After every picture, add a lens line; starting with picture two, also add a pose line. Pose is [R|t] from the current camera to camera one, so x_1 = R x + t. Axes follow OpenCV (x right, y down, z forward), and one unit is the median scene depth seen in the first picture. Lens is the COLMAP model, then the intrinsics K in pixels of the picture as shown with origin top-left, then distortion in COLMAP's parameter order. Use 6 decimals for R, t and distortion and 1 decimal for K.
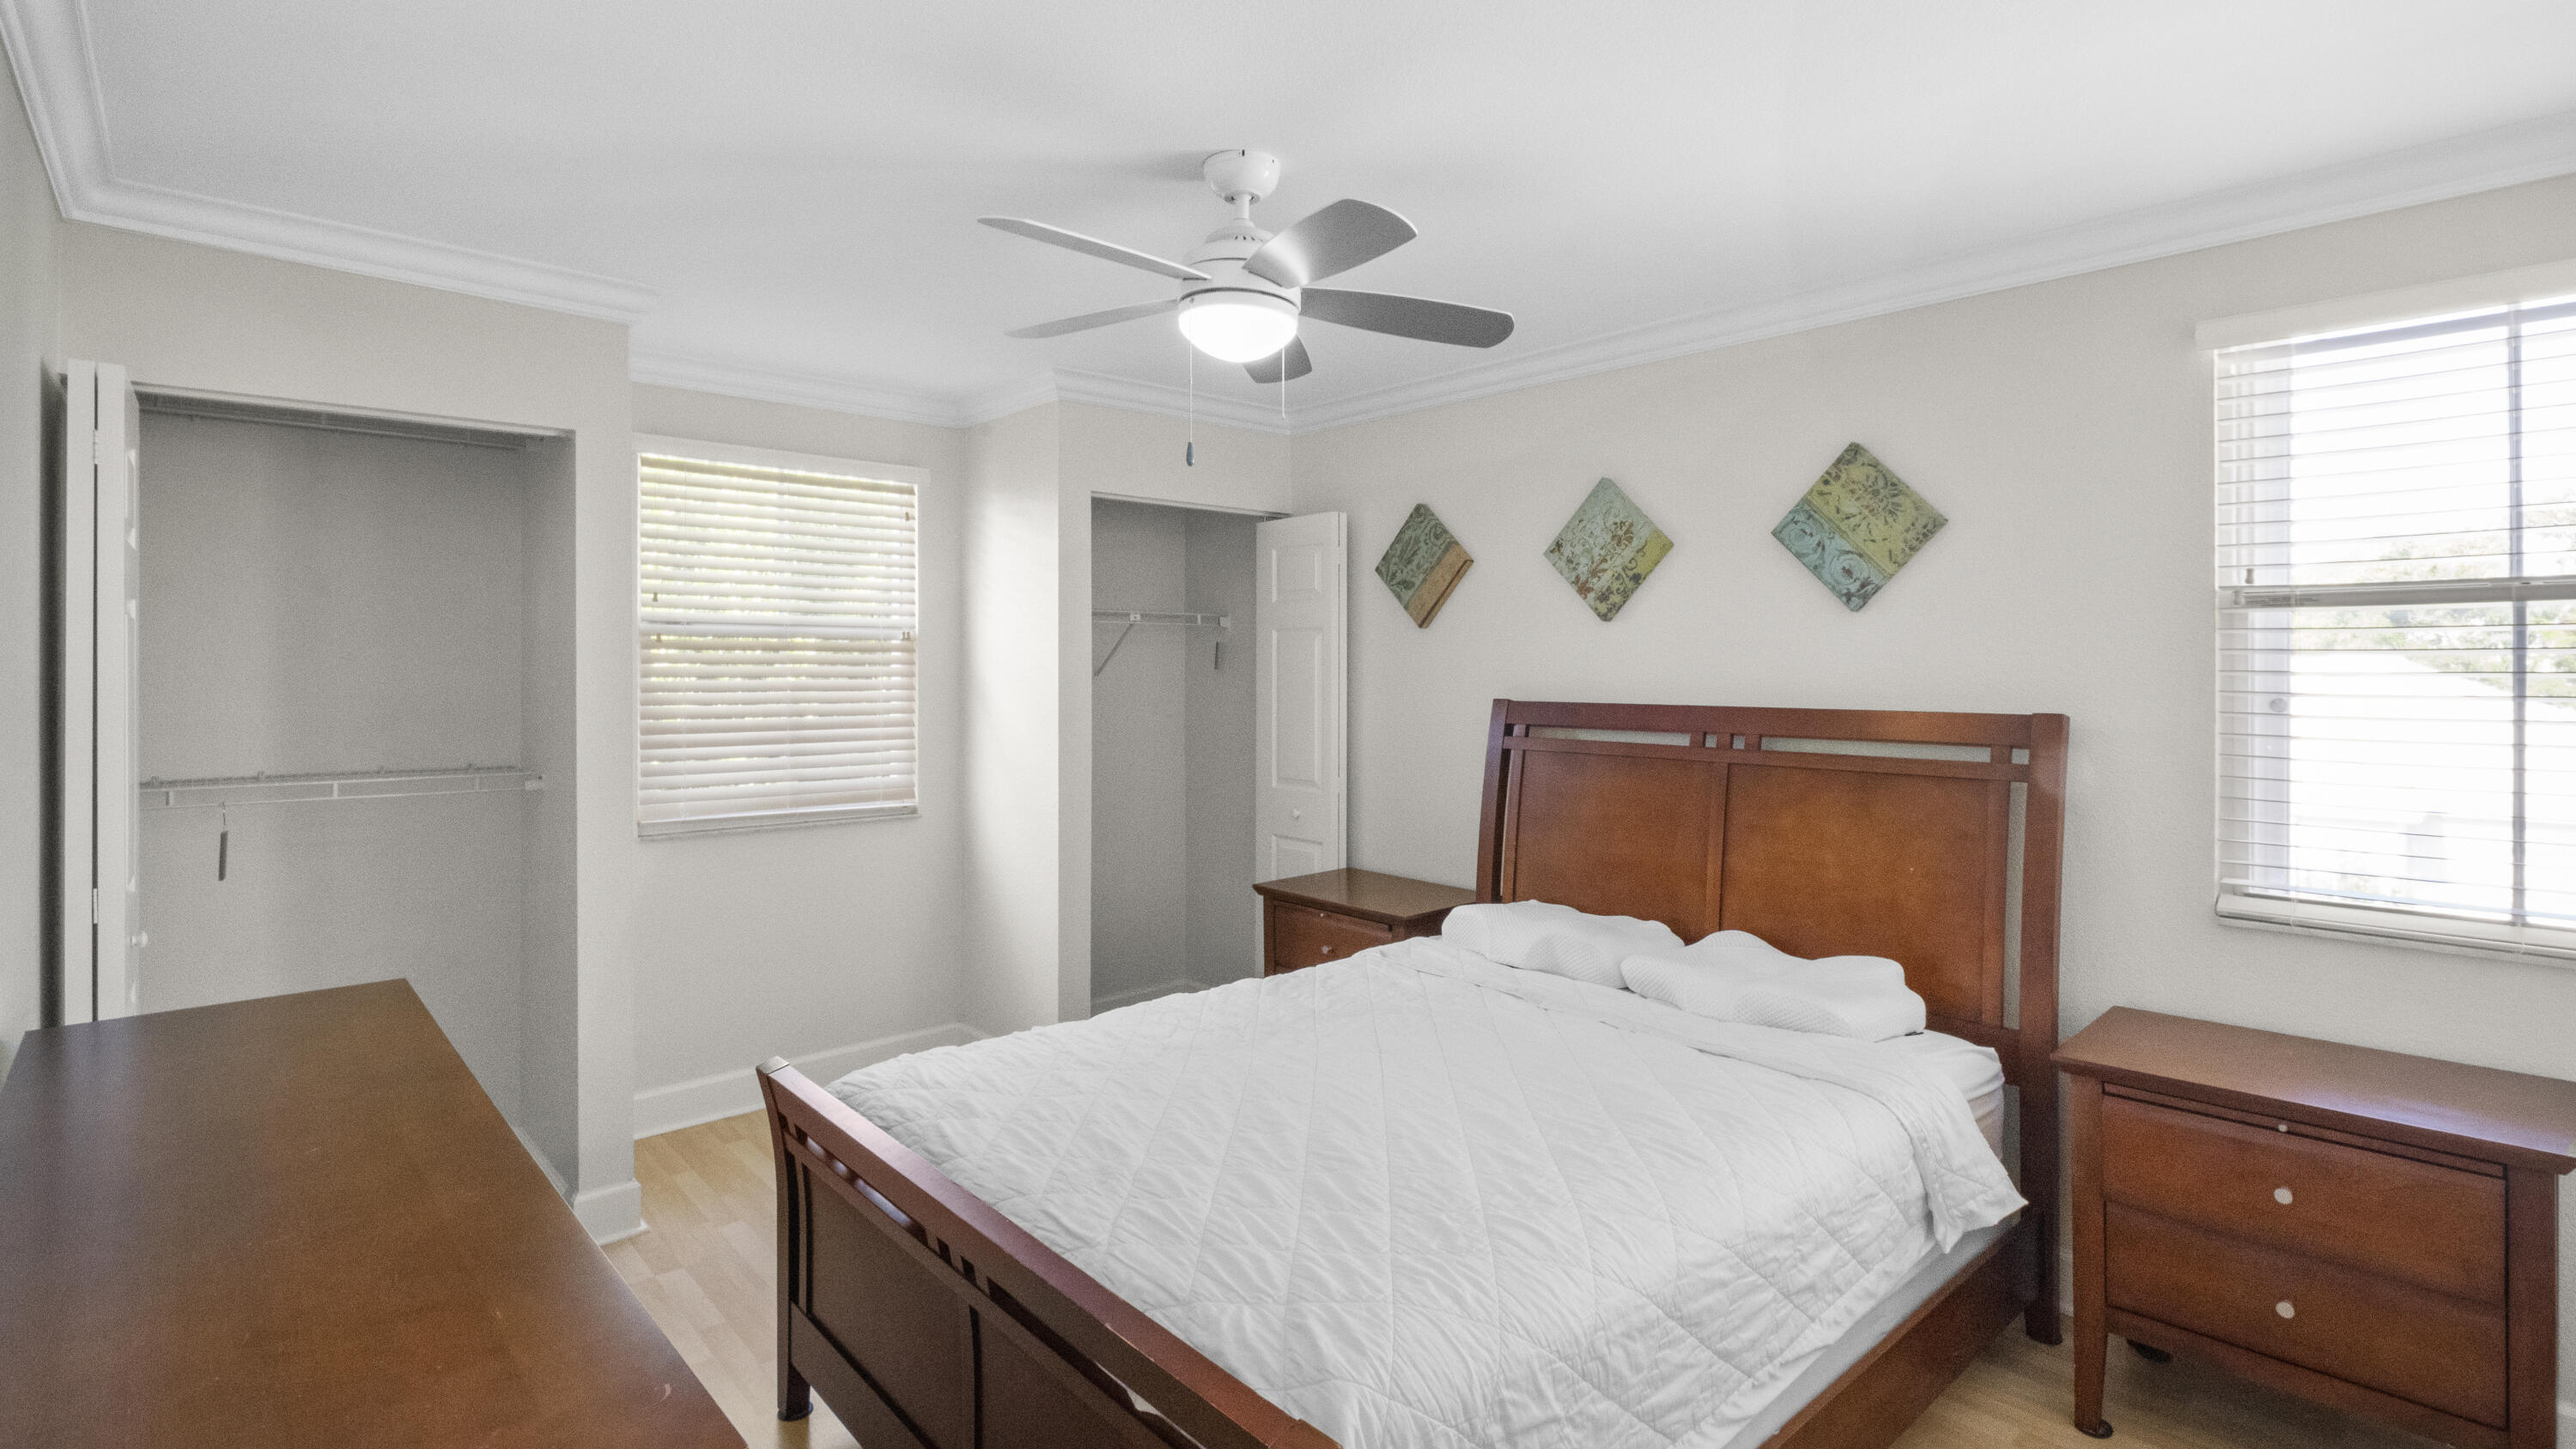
lens RADIAL K [[1190.9, 0, 1281.3], [0, 1190.9, 675.5], [0, 0, 1]] dist [-0.000375, -0.006645]
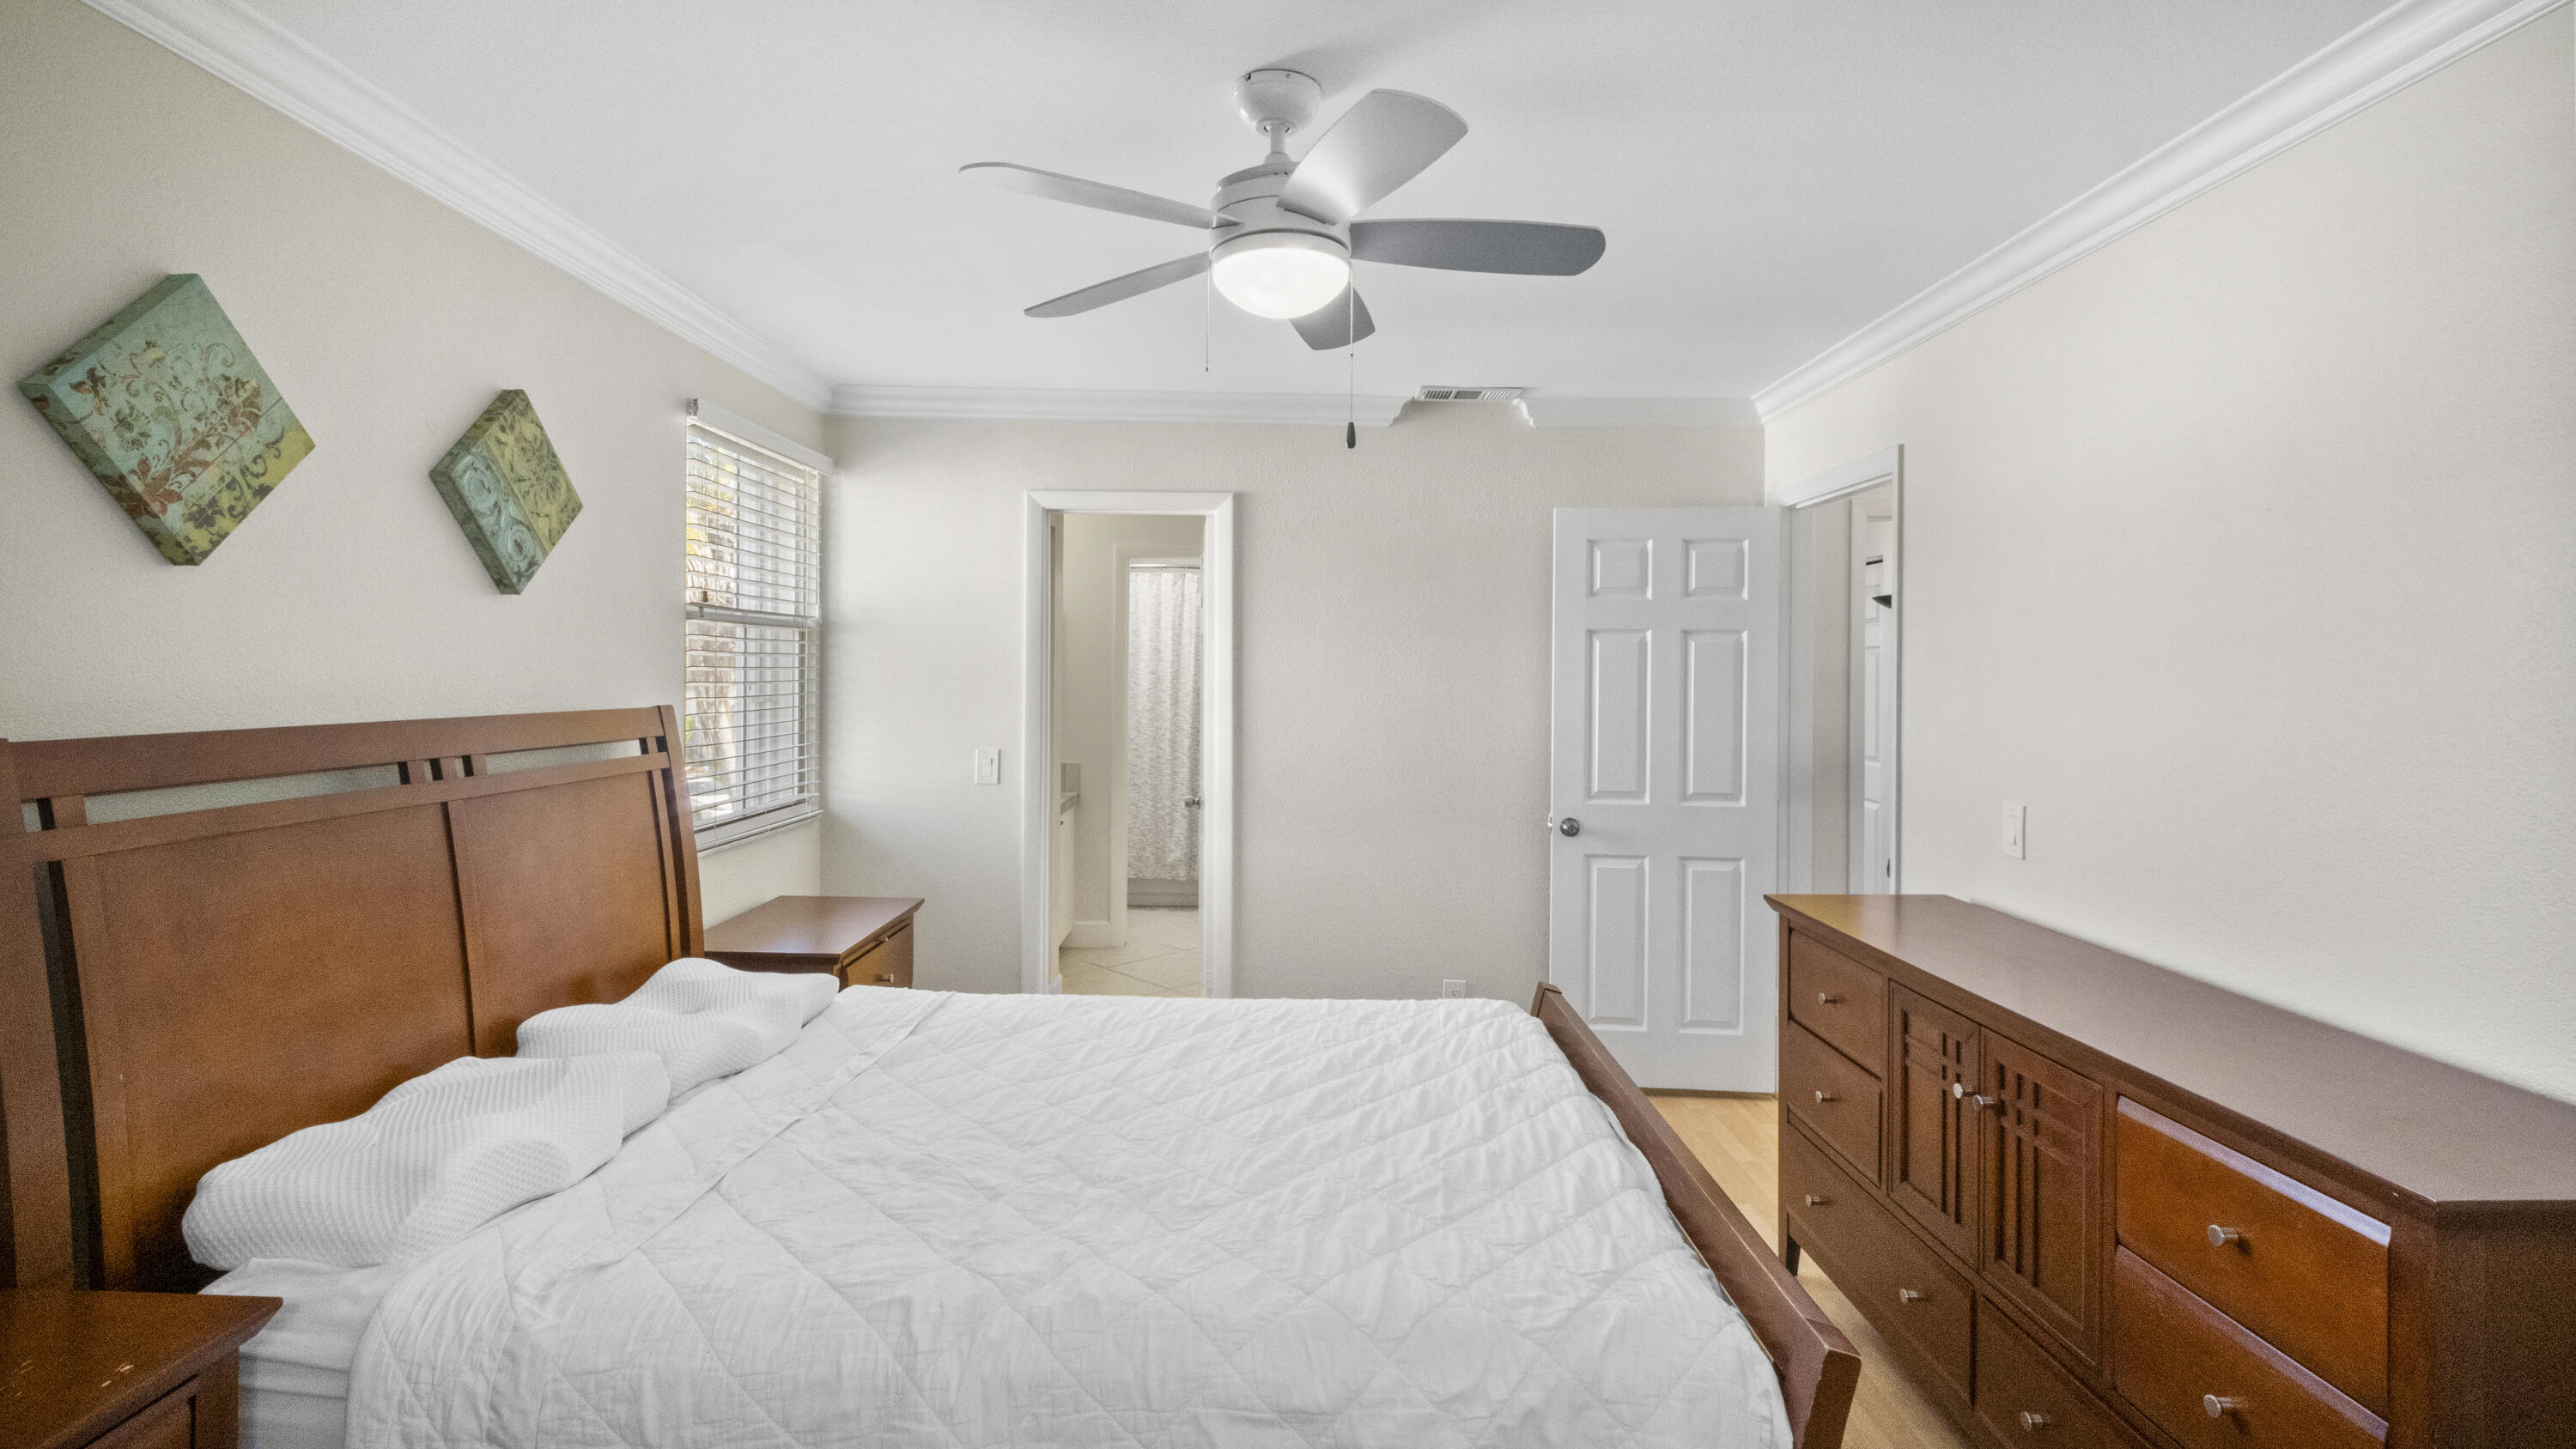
lens RADIAL K [[1190.9, 0, 1281.3], [0, 1190.9, 675.5], [0, 0, 1]] dist [-0.000375, -0.006645]
pose [[-0.743801, -0.018123, 0.668155, -0.403618], [-0.015112, 0.999833, 0.010296, -0.011982], [-0.668230, -0.002439, -0.743951, 1.086343]]
